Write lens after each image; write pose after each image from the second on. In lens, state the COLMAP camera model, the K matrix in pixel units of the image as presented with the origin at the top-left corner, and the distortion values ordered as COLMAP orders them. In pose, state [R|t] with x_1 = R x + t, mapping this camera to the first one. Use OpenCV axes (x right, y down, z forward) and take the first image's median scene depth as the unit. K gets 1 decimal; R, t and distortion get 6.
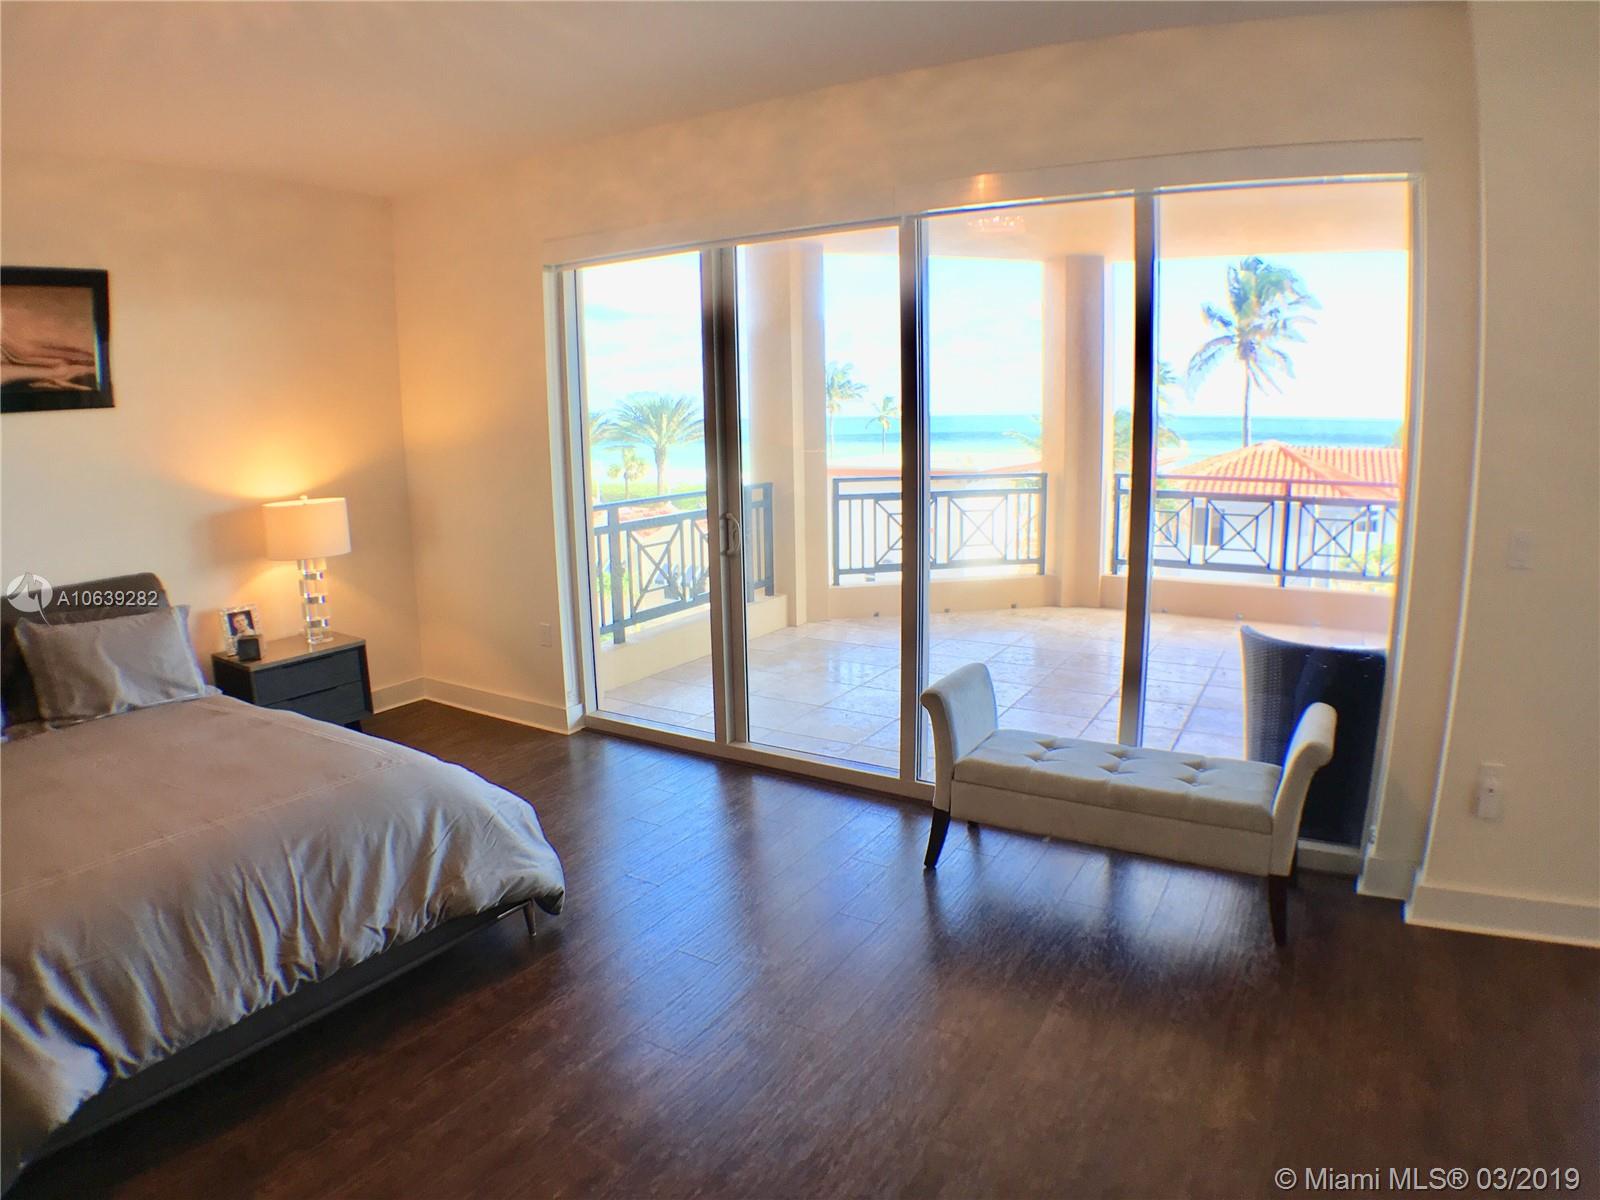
lens RADIAL K [[944.4, 0, 795.2], [0, 944.4, 592.1], [0, 0, 1]] dist [-0.167771, 0.020475]
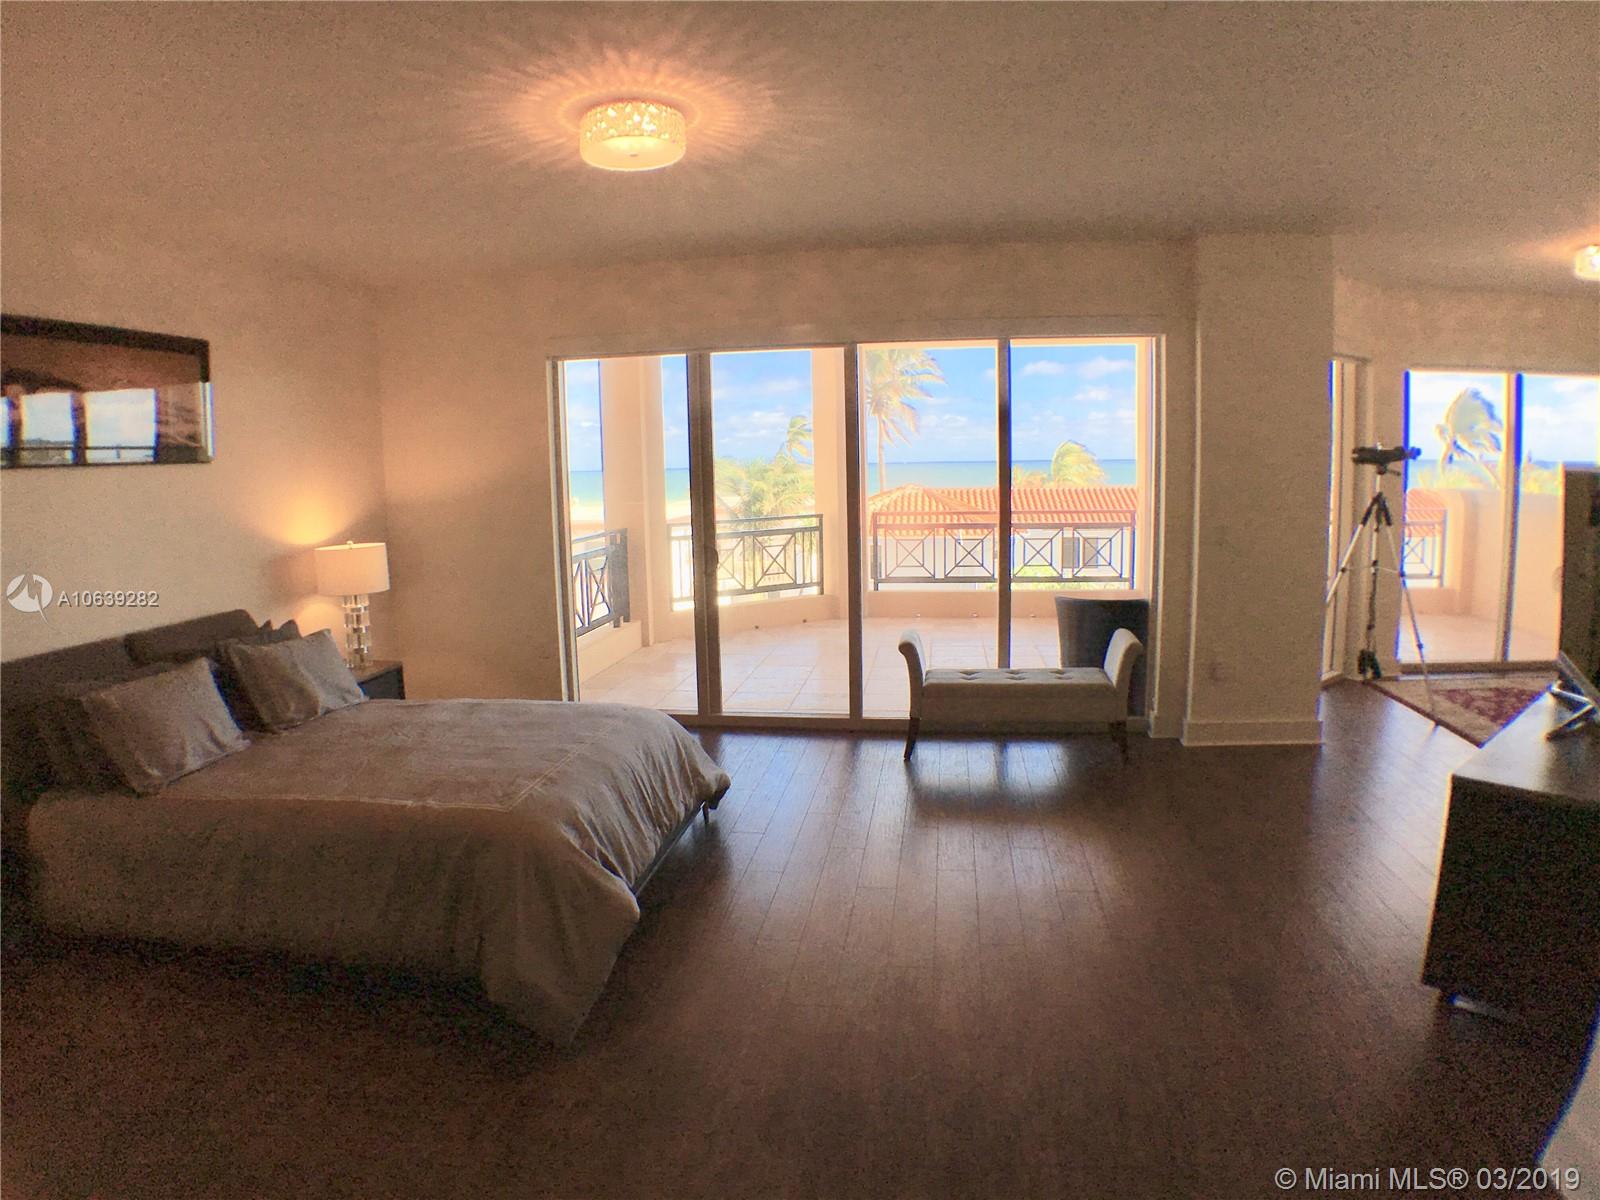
lens RADIAL K [[944.4, 0, 795.2], [0, 944.4, 592.1], [0, 0, 1]] dist [-0.167771, 0.020475]
pose [[0.924014, -0.054105, 0.378512, -0.569250], [0.075209, 0.996317, -0.041184, 0.062714], [-0.374890, 0.066522, 0.924680, -0.378353]]
